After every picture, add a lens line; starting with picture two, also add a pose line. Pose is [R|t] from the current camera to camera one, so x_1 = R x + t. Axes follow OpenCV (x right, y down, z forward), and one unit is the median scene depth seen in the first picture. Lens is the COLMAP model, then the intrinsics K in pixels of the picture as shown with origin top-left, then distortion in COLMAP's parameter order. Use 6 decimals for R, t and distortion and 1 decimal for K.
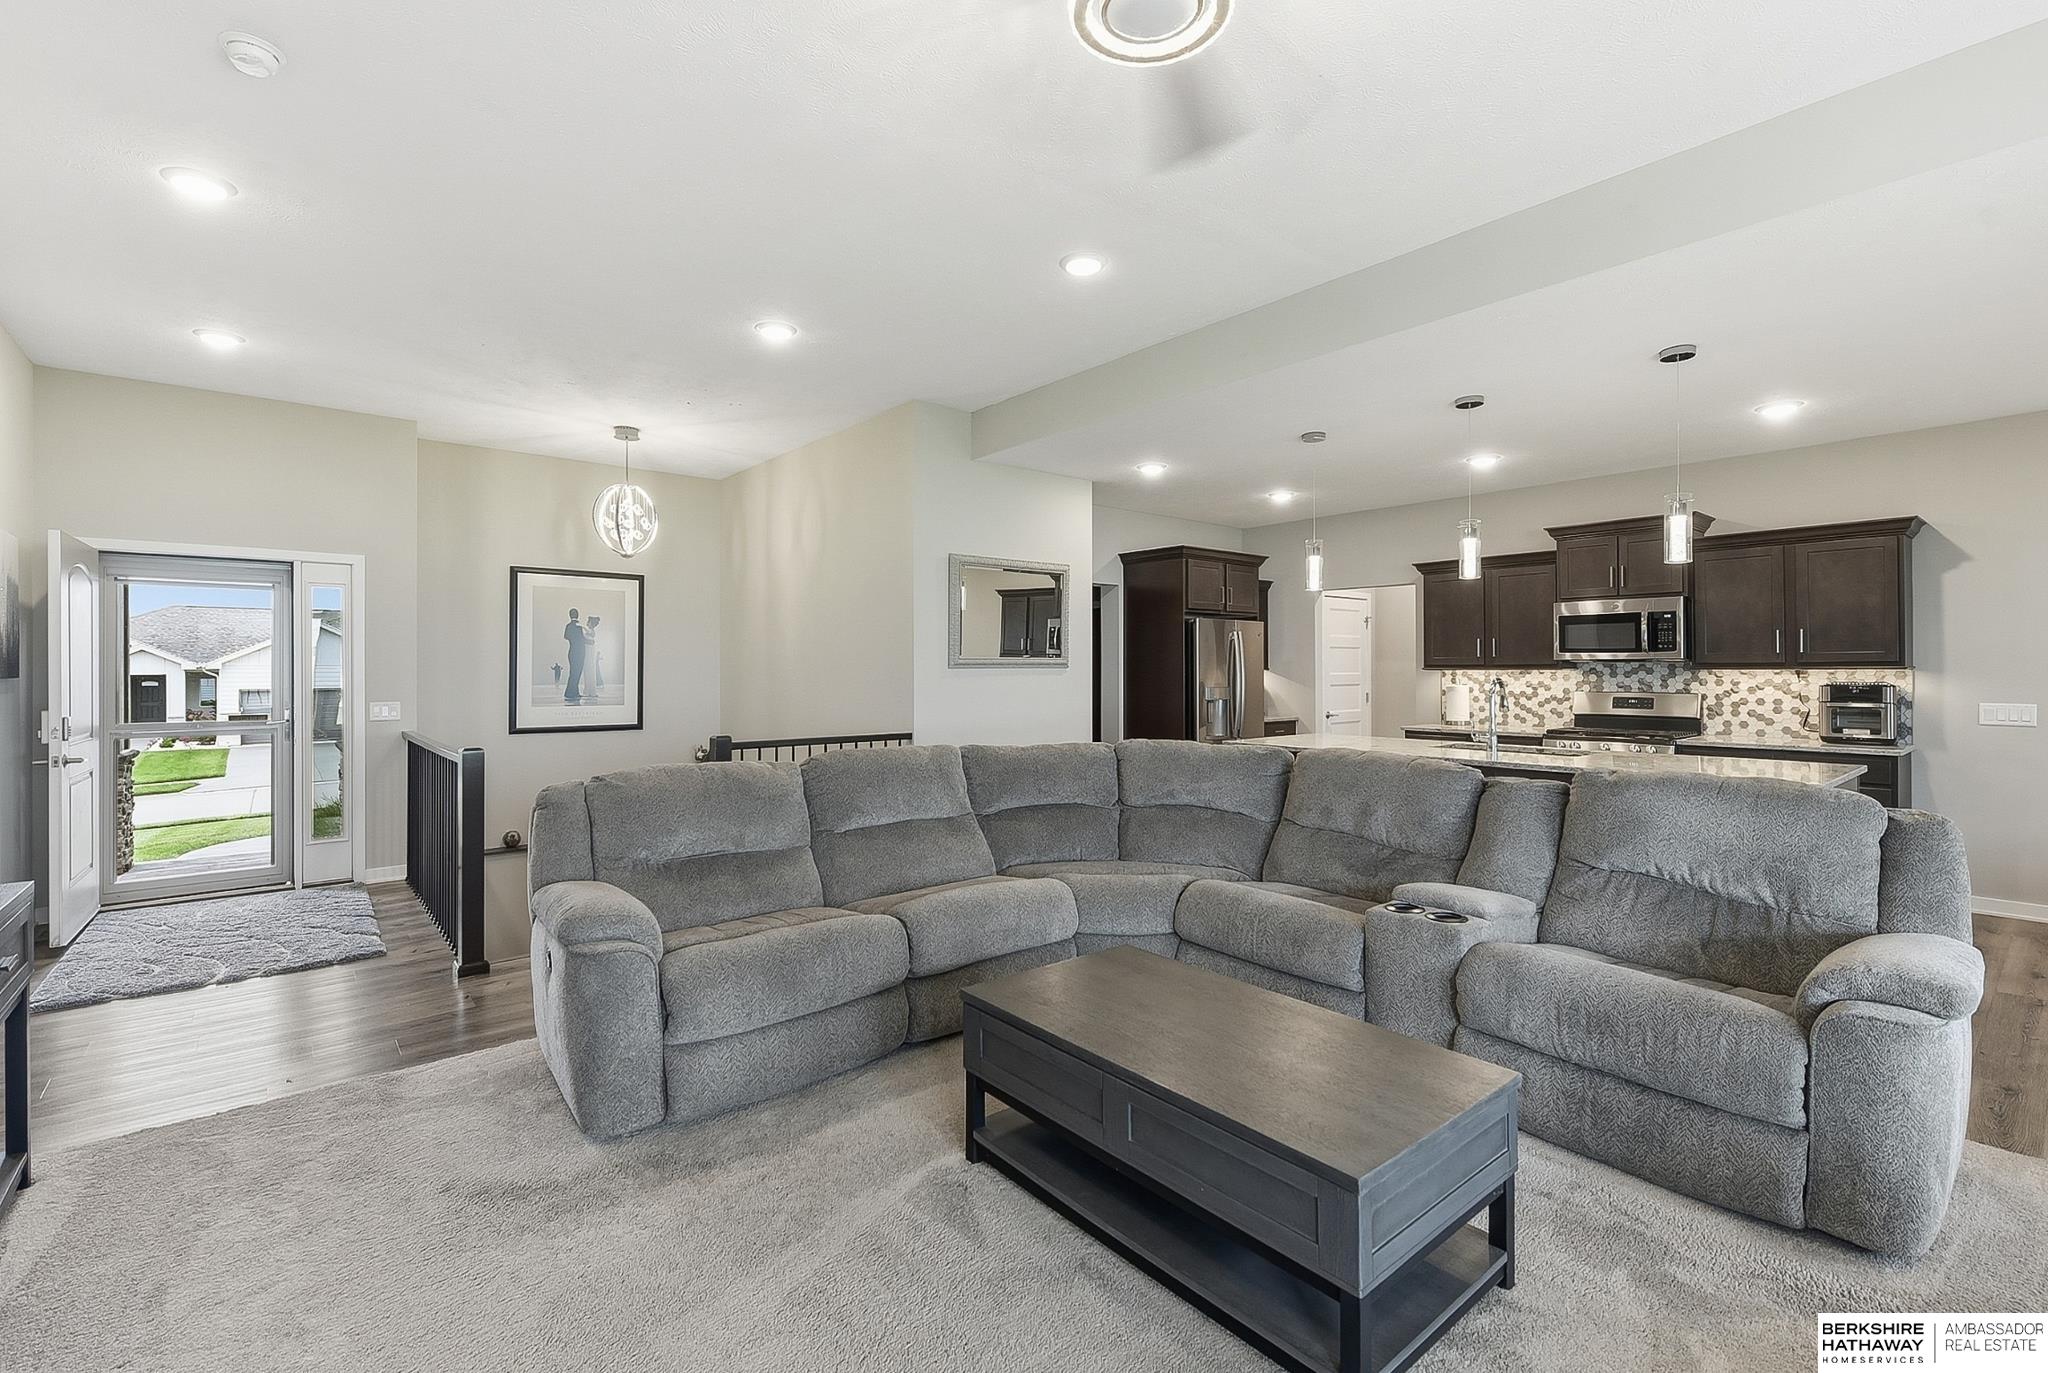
lens RADIAL K [[900.3, 0, 1023.6], [0, 900.3, 668.2], [0, 0, 1]] dist [0.001401, -0.000900]
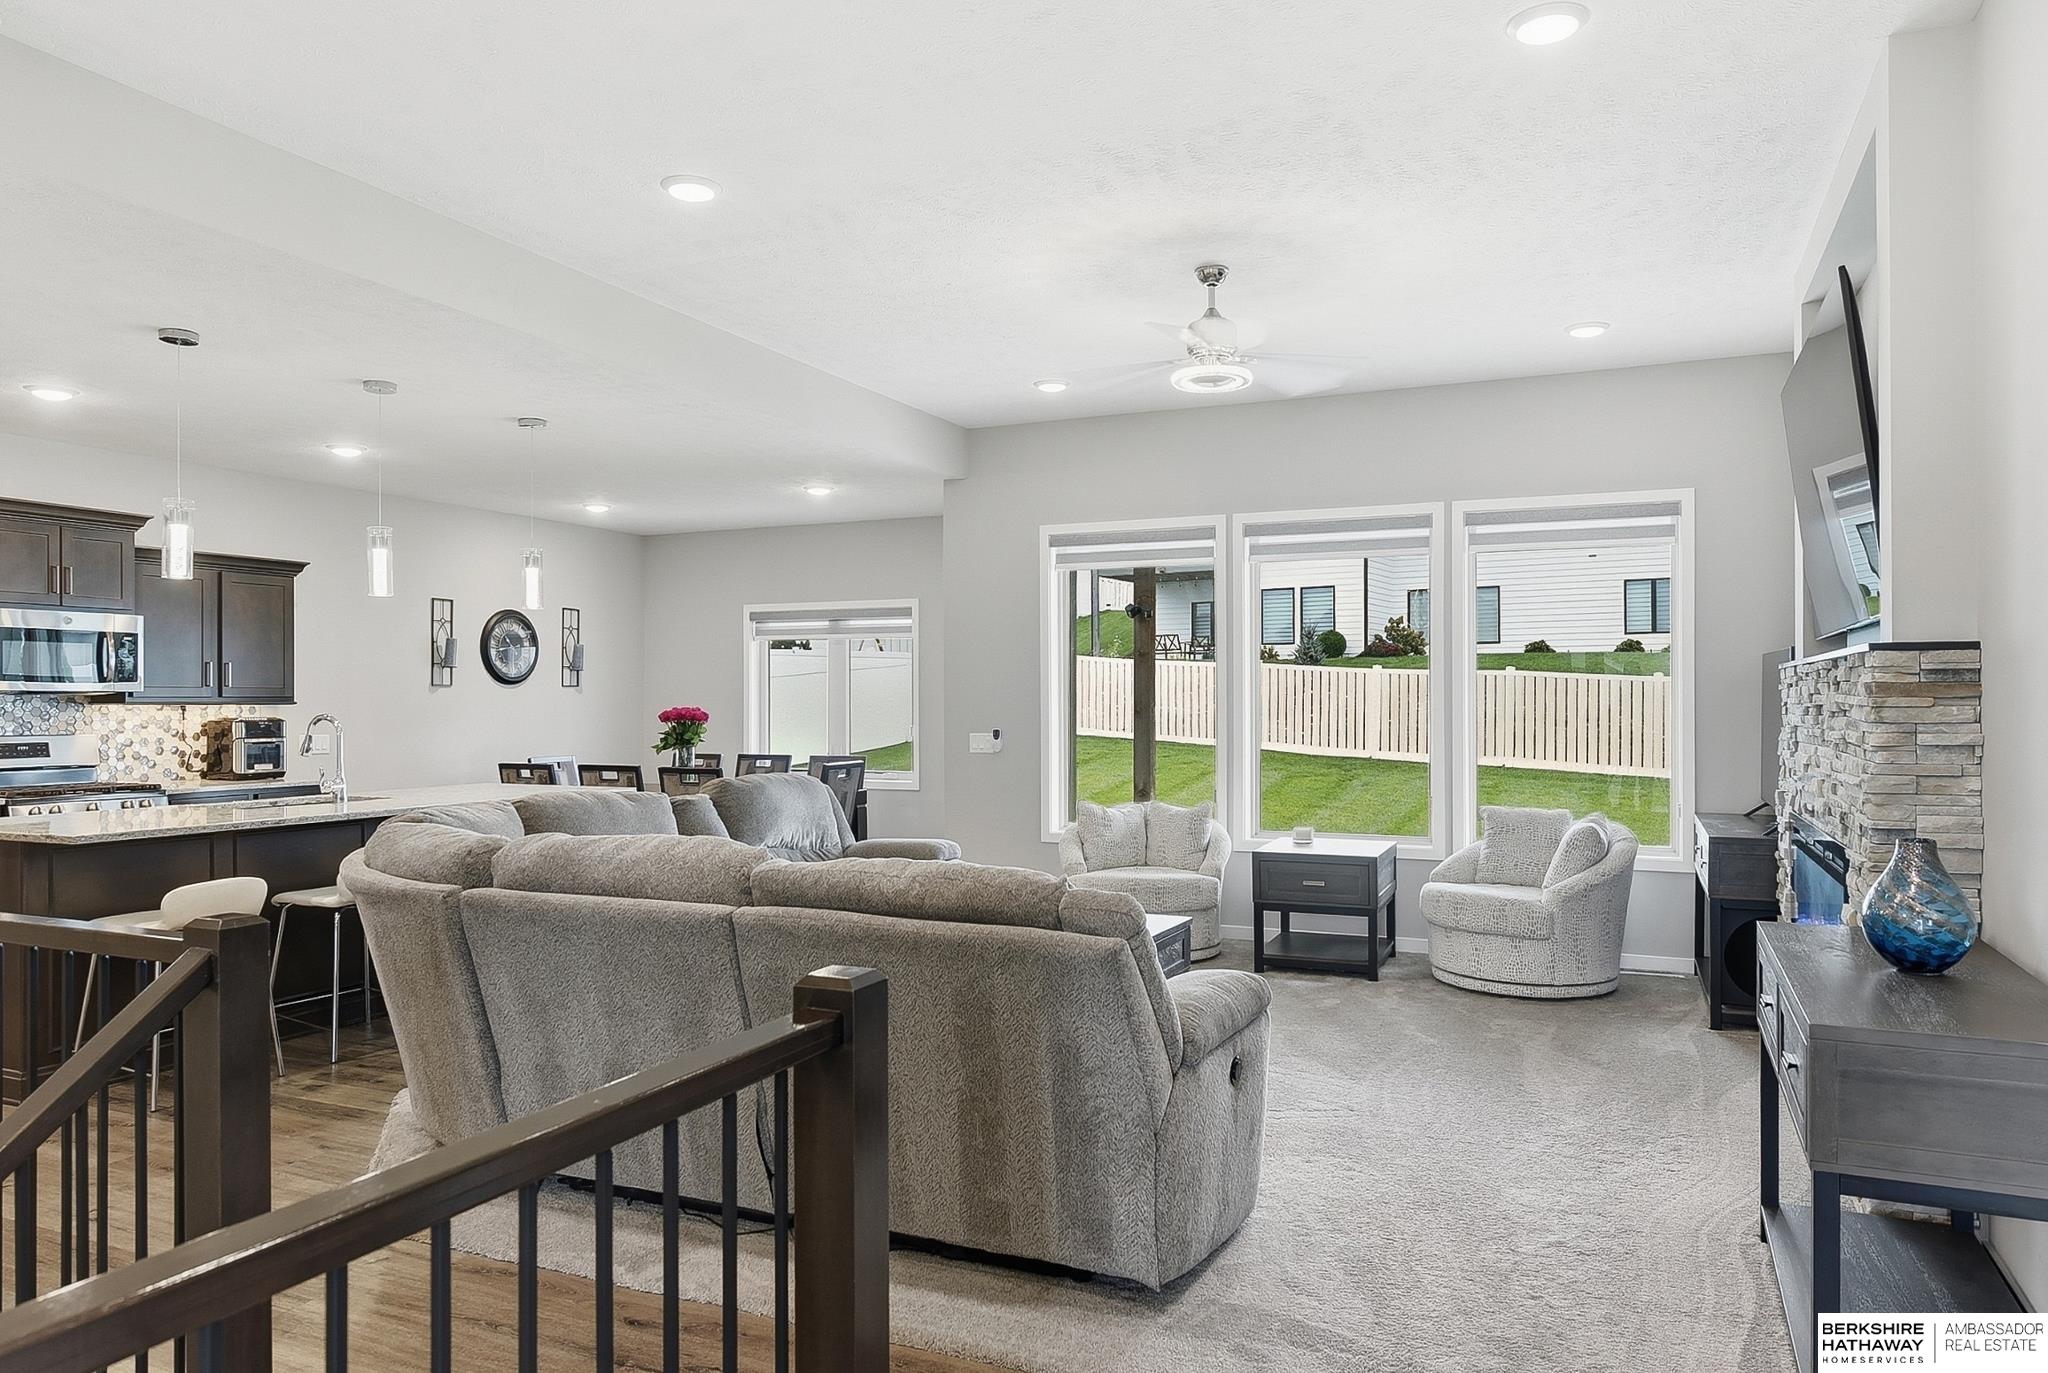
lens RADIAL K [[1355.3, 0, 1017.9], [0, 1355.3, 700.7], [0, 0, 1]] dist [-0.003166, -0.000662]
pose [[-0.432939, 0.004360, 0.901412, -0.709259], [0.000866, 0.999990, -0.004421, 0.003752], [-0.901423, -0.001133, -0.432939, 0.792387]]
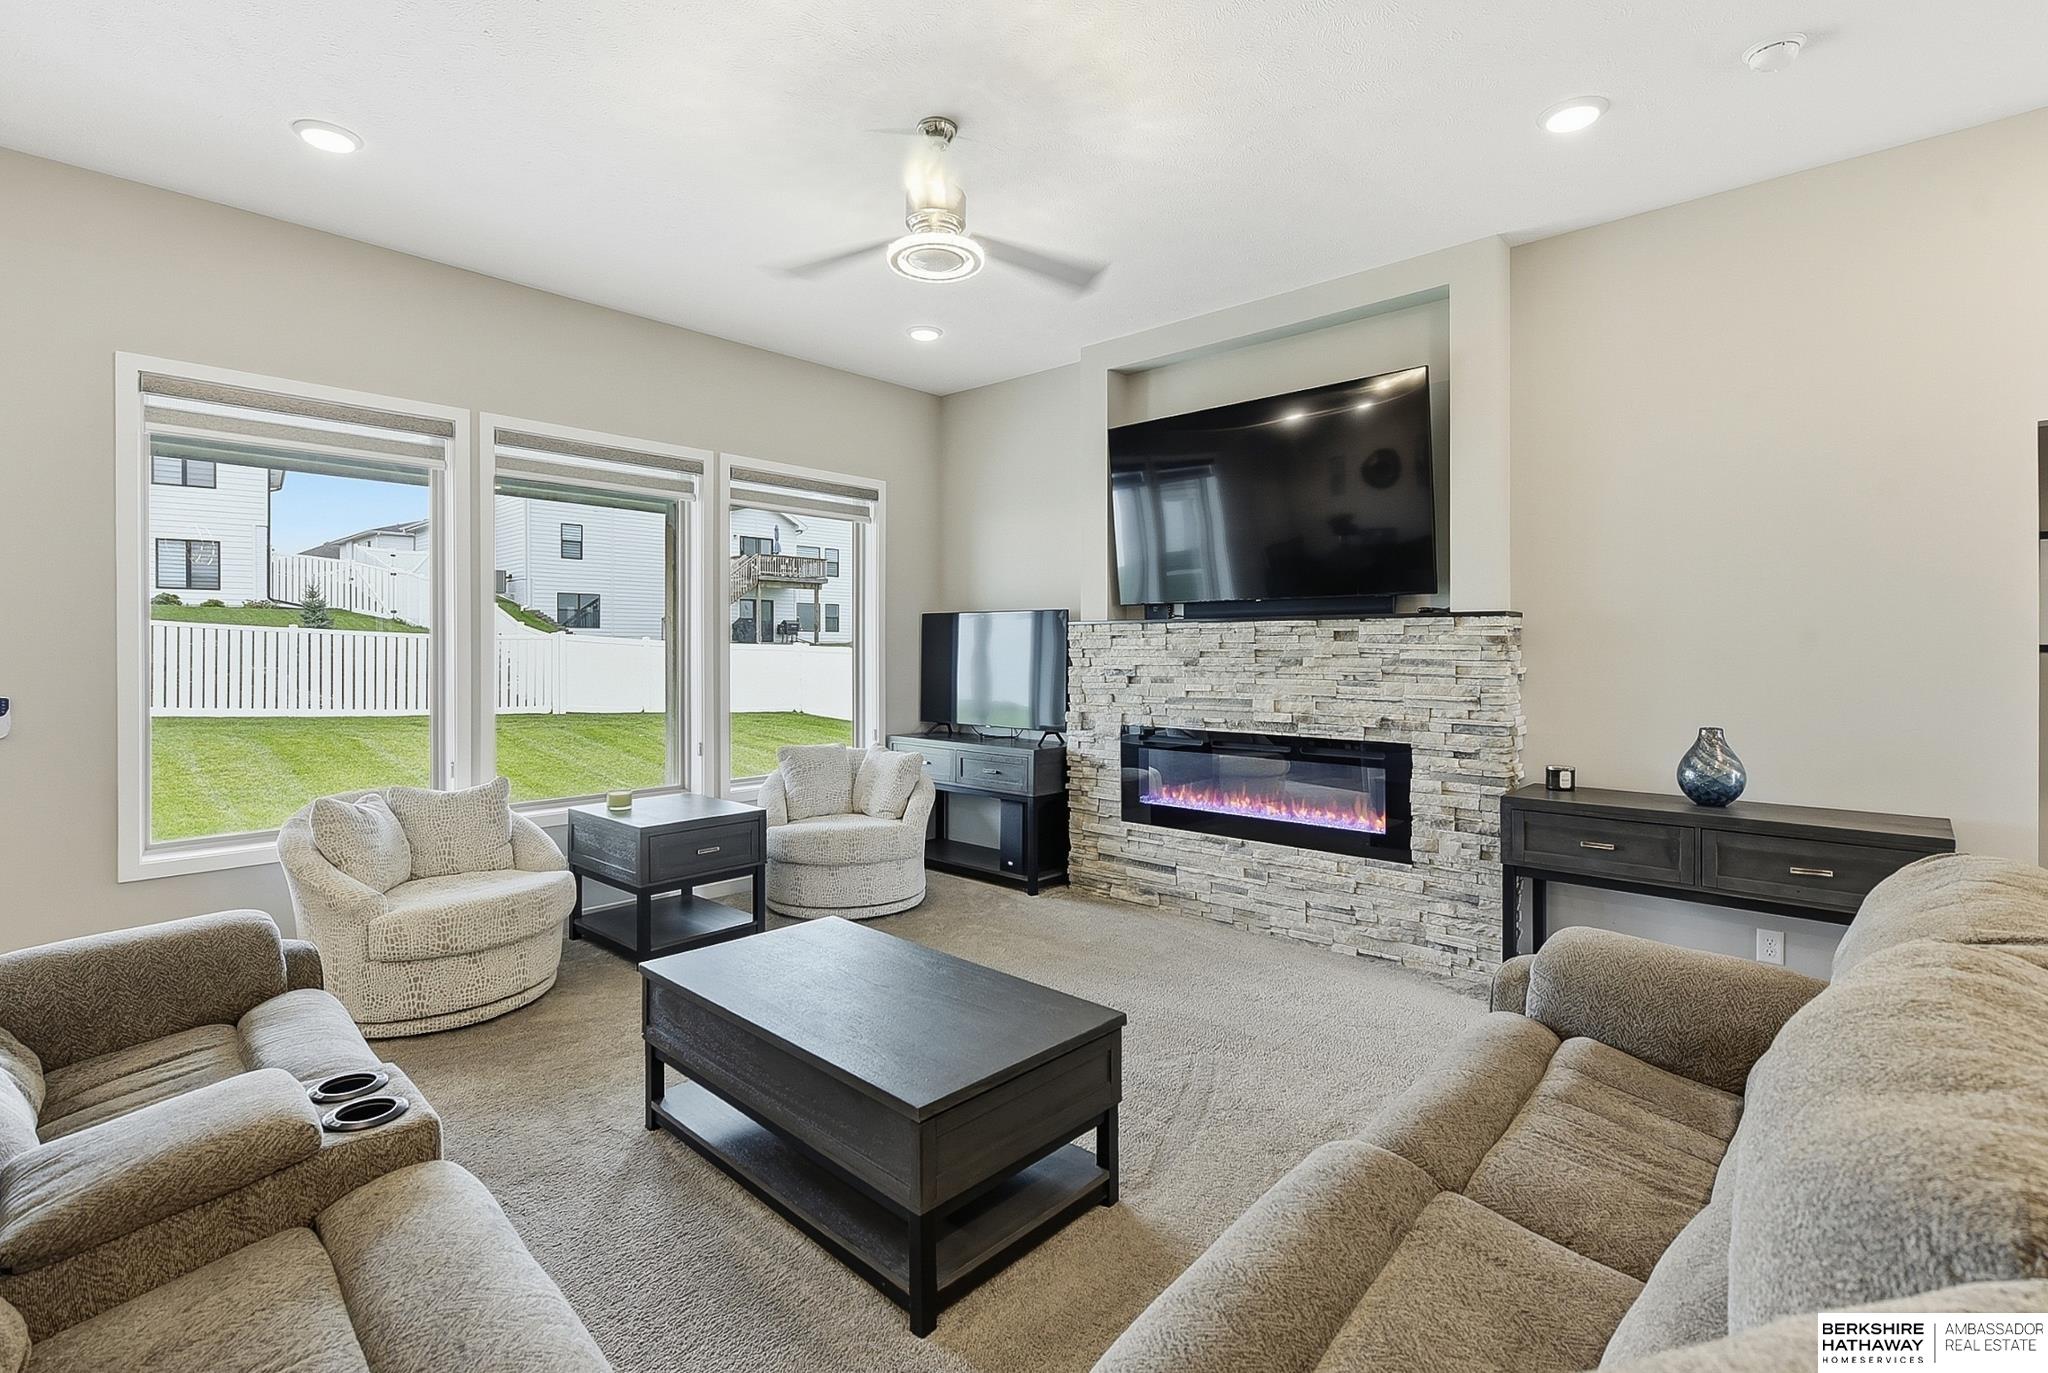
lens RADIAL K [[946.1, 0, 1016.7], [0, 946.1, 649.8], [0, 0, 1]] dist [0.001955, -0.001685]
pose [[-0.991990, 0.003819, -0.126260, 0.063929], [0.004027, 0.999991, -0.001394, 0.003465], [0.126253, -0.001891, -0.991996, 0.812208]]
